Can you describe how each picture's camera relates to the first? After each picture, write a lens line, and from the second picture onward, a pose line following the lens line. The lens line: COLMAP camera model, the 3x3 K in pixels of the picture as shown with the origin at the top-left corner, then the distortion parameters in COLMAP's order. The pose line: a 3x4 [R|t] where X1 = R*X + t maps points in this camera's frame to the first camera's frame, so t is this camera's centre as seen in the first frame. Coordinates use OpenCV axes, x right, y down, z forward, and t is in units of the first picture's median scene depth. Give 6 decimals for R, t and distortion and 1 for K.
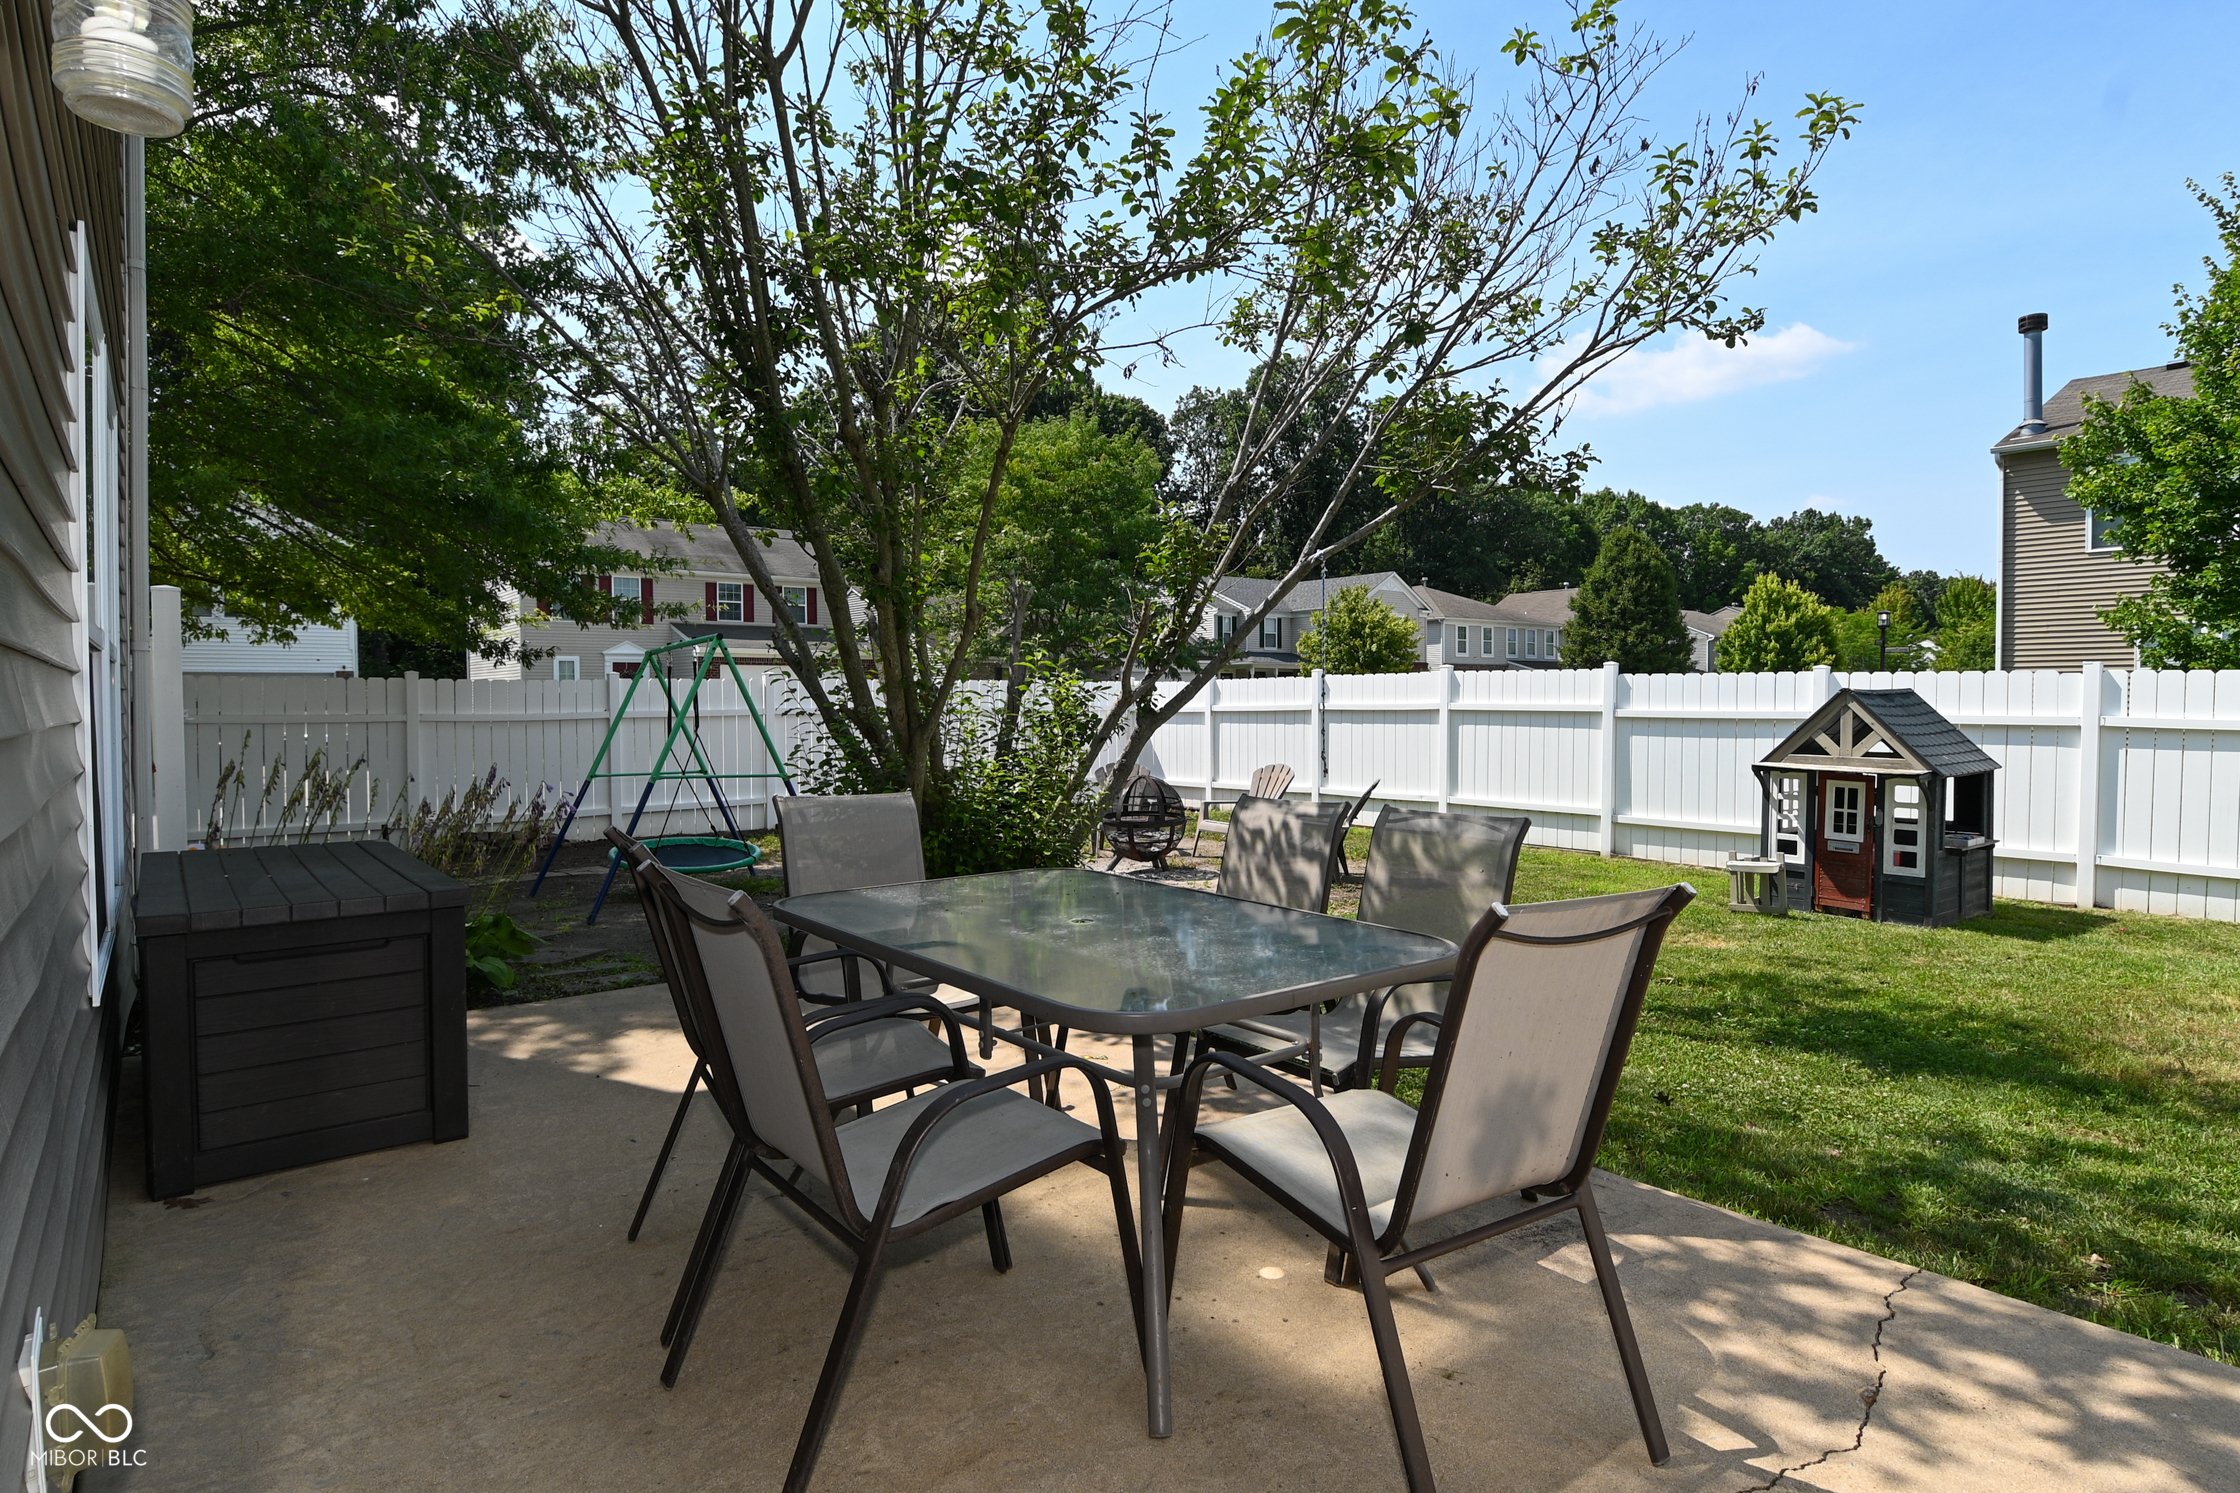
lens RADIAL K [[1182.1, 0, 1124.9], [0, 1182.1, 724.1], [0, 0, 1]] dist [0.018294, -0.029655]
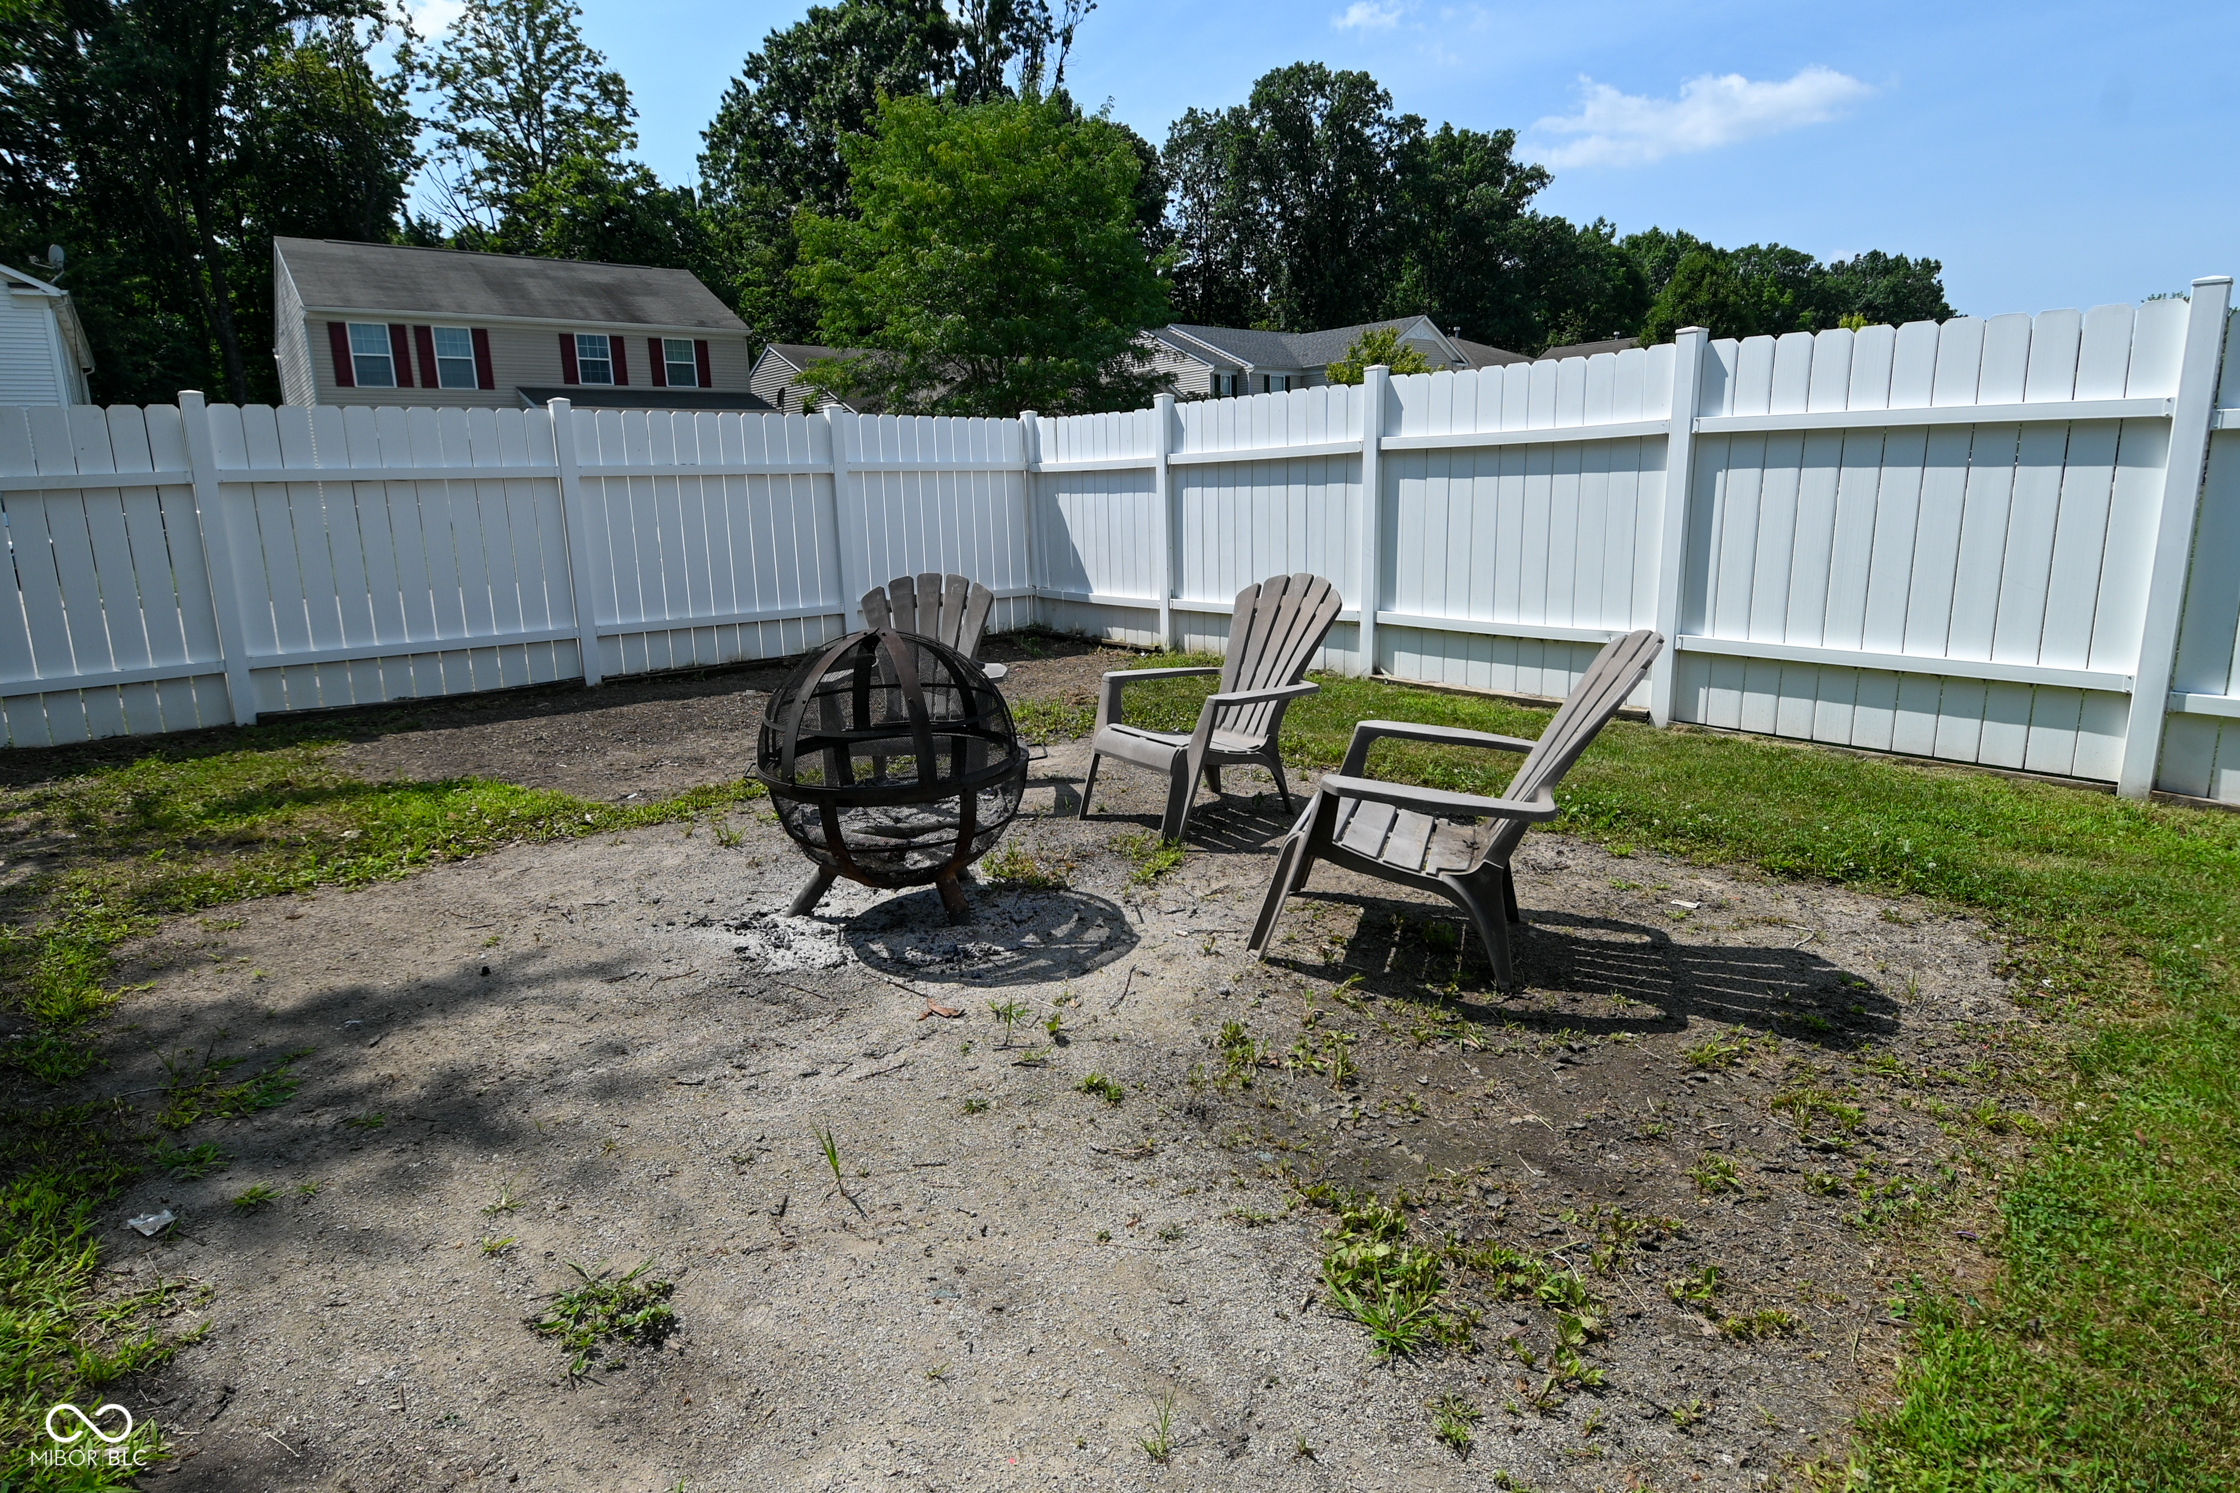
lens RADIAL K [[1182.1, 0, 1124.9], [0, 1182.1, 724.1], [0, 0, 1]] dist [0.018294, -0.029655]
pose [[0.999763, -0.020635, -0.006986, 0.067841], [0.021549, 0.983858, 0.177651, 0.010413], [0.003207, -0.177759, 0.984069, 0.556761]]
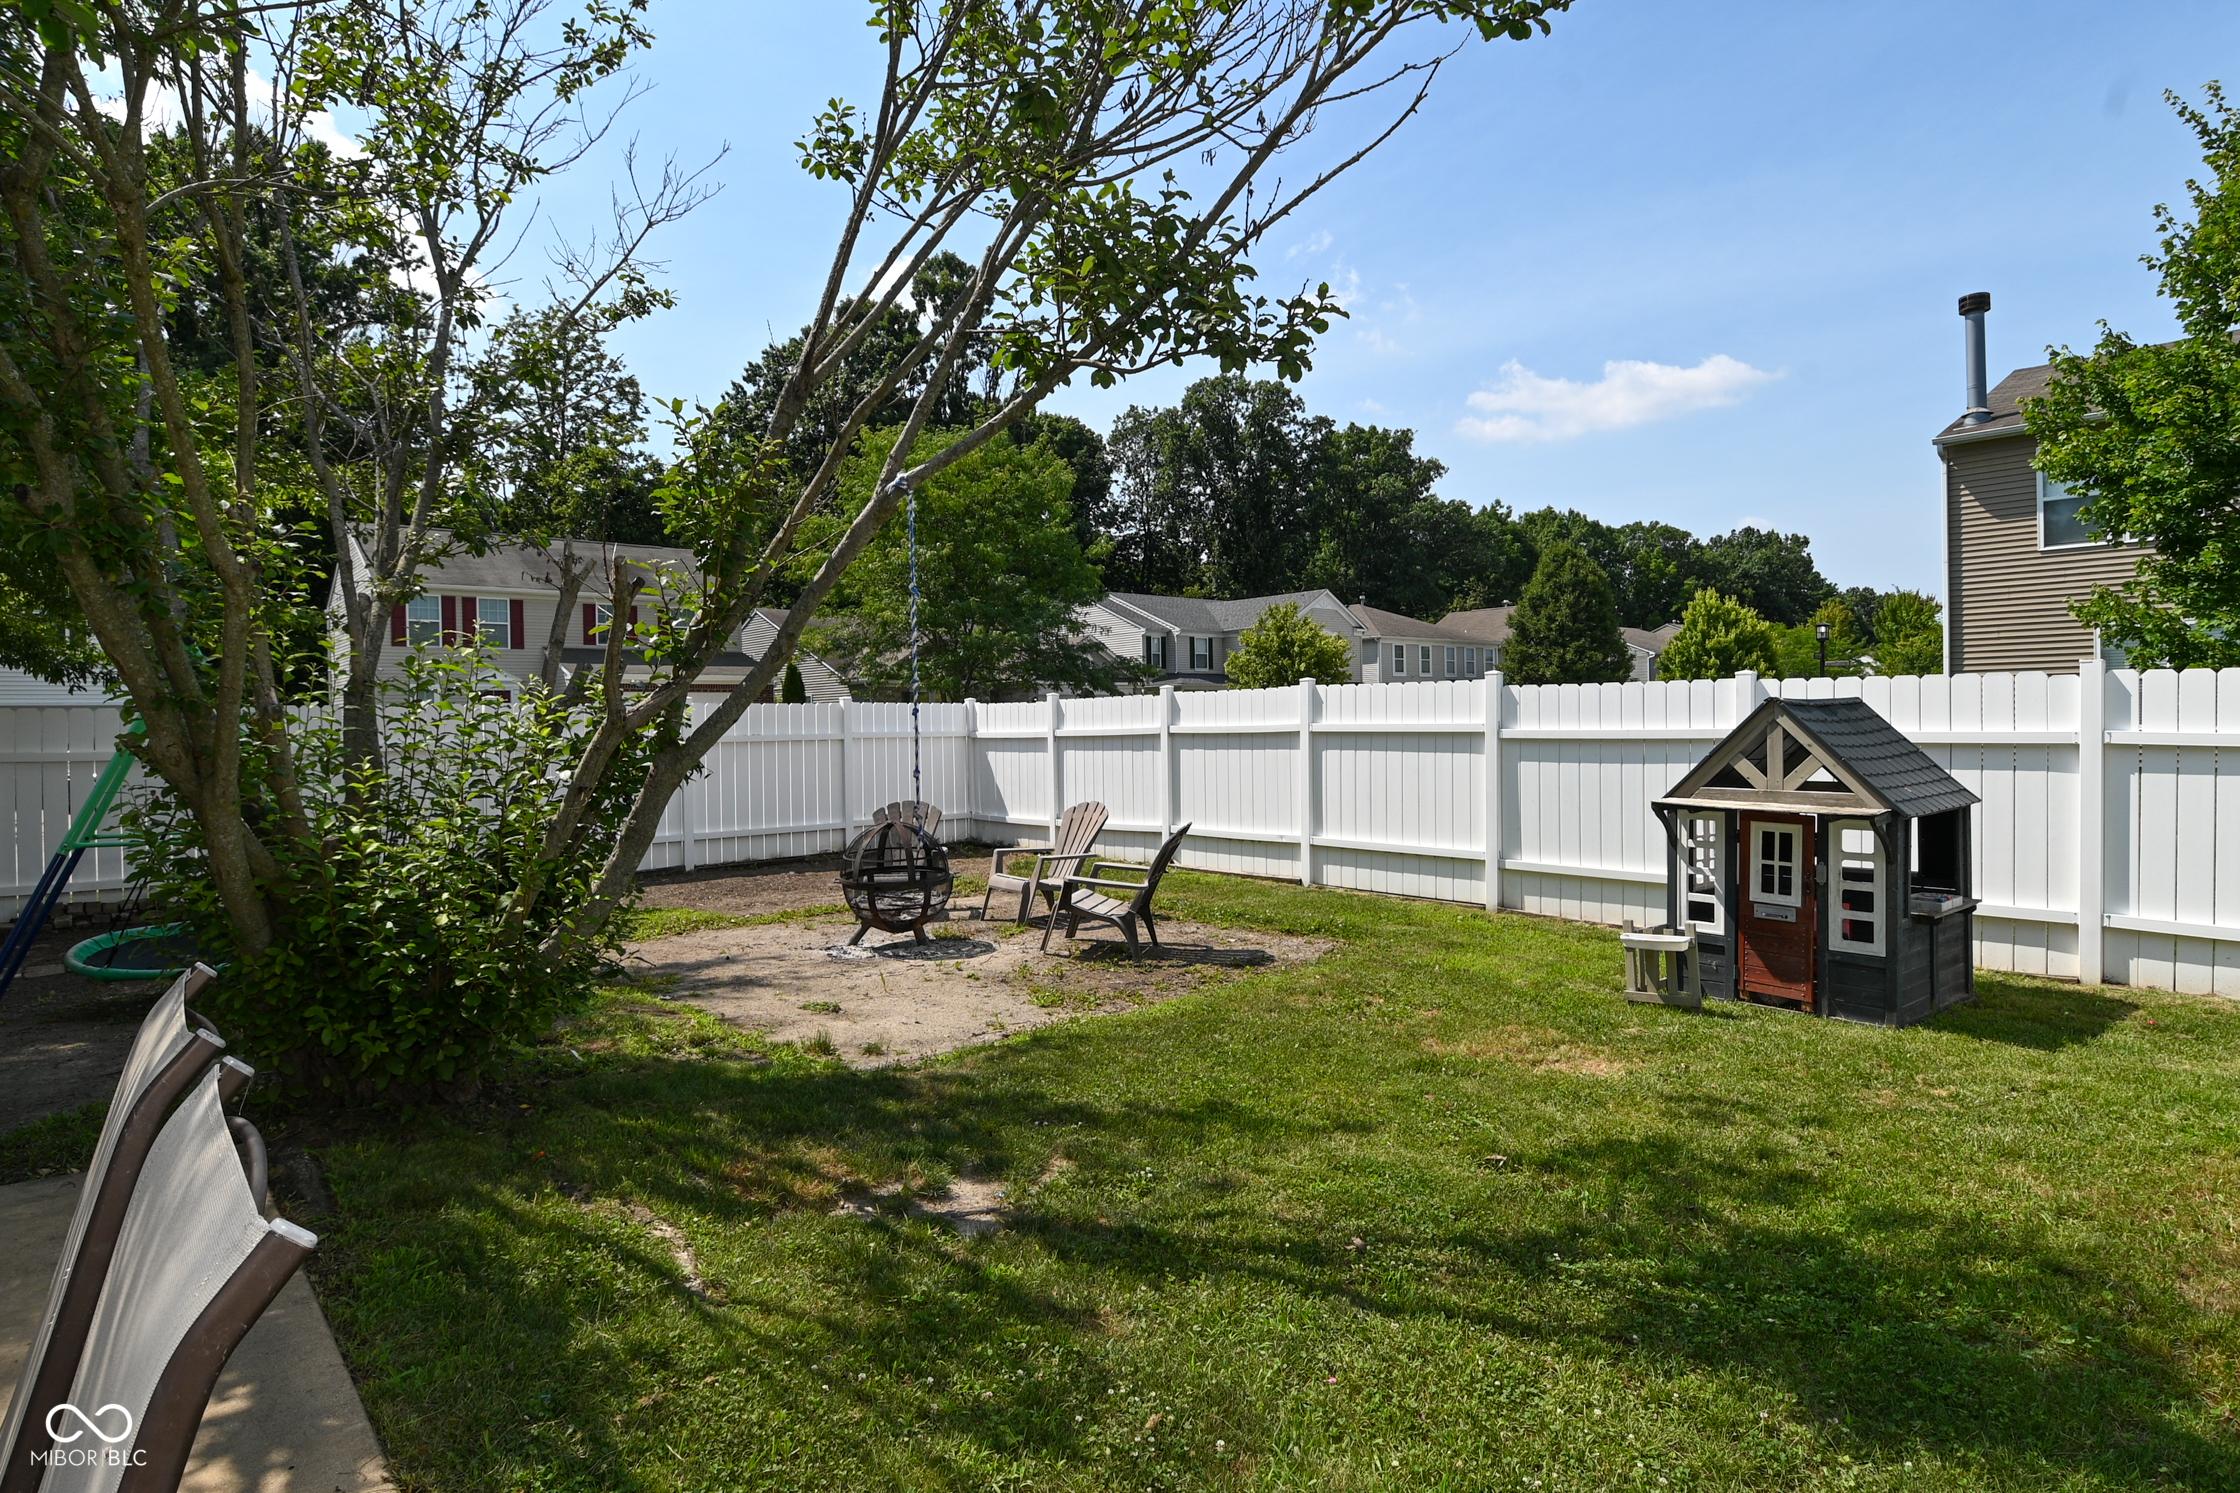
lens RADIAL K [[1182.1, 0, 1124.9], [0, 1182.1, 724.1], [0, 0, 1]] dist [0.018294, -0.029655]
pose [[0.999276, -0.011971, 0.036105, 0.114216], [0.012718, 0.999708, -0.020535, -0.002270], [-0.035848, 0.020979, 0.999137, 0.177765]]
